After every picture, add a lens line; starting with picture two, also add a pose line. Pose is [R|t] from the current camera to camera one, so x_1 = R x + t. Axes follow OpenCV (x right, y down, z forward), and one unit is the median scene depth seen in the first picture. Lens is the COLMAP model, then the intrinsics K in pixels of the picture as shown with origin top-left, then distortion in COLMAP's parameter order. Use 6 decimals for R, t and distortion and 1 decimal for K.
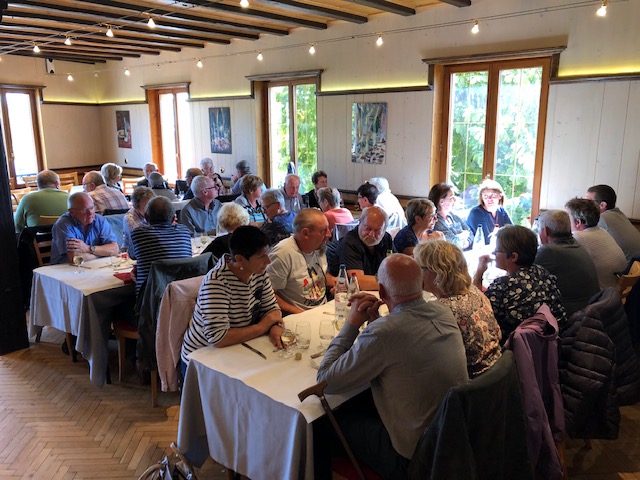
lens RADIAL K [[531.1, 0, 320.0], [0, 531.1, 240.0], [0, 0, 1]] dist [0.000293, 0.015209]
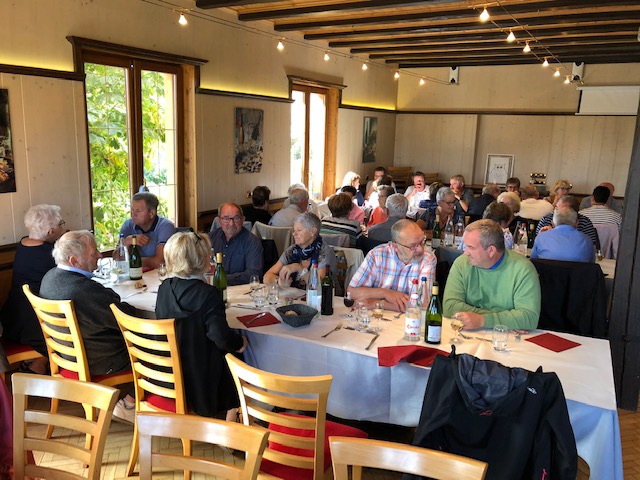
lens RADIAL K [[531.1, 0, 320.0], [0, 531.1, 240.0], [0, 0, 1]] dist [0.000293, 0.015209]
pose [[-0.207633, -0.202378, 0.957043, -0.870754], [0.182157, 0.953253, 0.241096, -0.240043], [-0.961097, 0.224392, -0.161062, 1.079756]]
